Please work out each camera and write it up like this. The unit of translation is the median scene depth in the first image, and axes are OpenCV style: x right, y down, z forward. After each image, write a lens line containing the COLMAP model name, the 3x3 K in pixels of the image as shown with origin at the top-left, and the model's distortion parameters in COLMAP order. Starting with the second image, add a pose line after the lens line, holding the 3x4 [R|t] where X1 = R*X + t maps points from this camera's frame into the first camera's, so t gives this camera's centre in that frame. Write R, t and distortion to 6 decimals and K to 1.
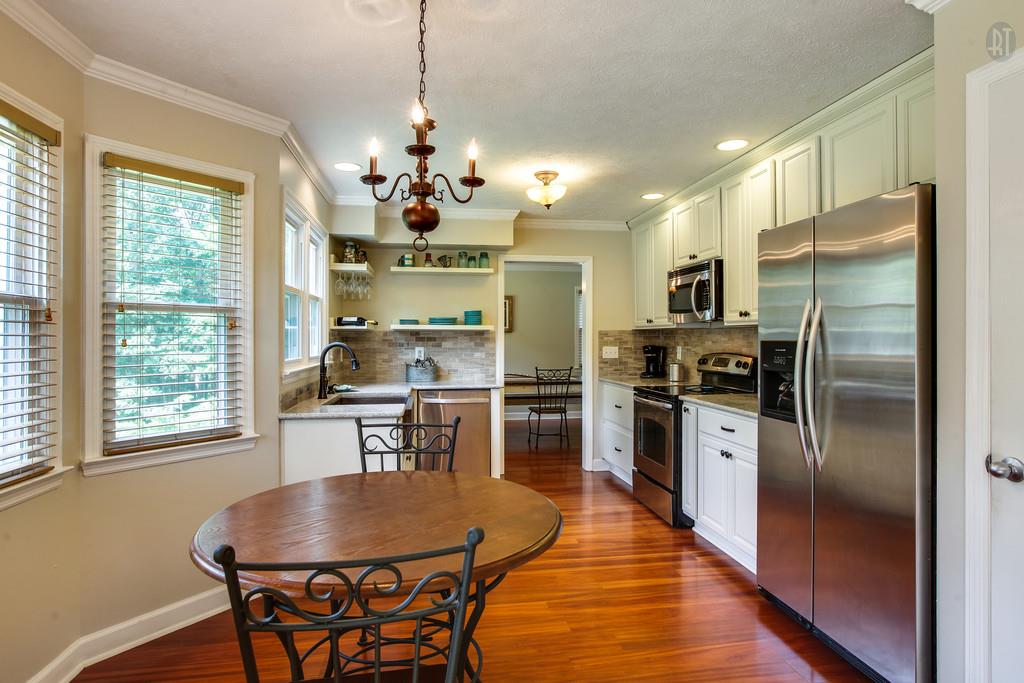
lens RADIAL K [[550.1, 0, 508.6], [0, 550.1, 338.2], [0, 0, 1]] dist [-0.018637, 0.010330]
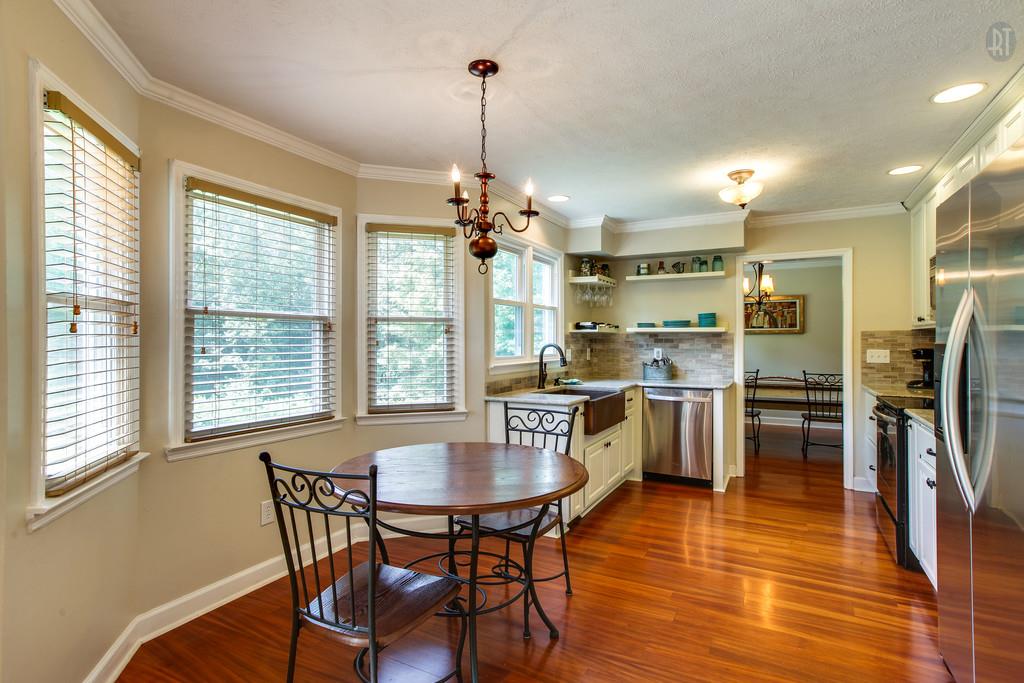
lens RADIAL K [[509.8, 0, 515.8], [0, 509.8, 340.1], [0, 0, 1]] dist [-0.003290, 0.002946]
pose [[0.812192, 0.000359, -0.583390, 0.226792], [0.000069, 1.000000, 0.000711, -0.000412], [0.583391, -0.000618, 0.812192, 0.019758]]
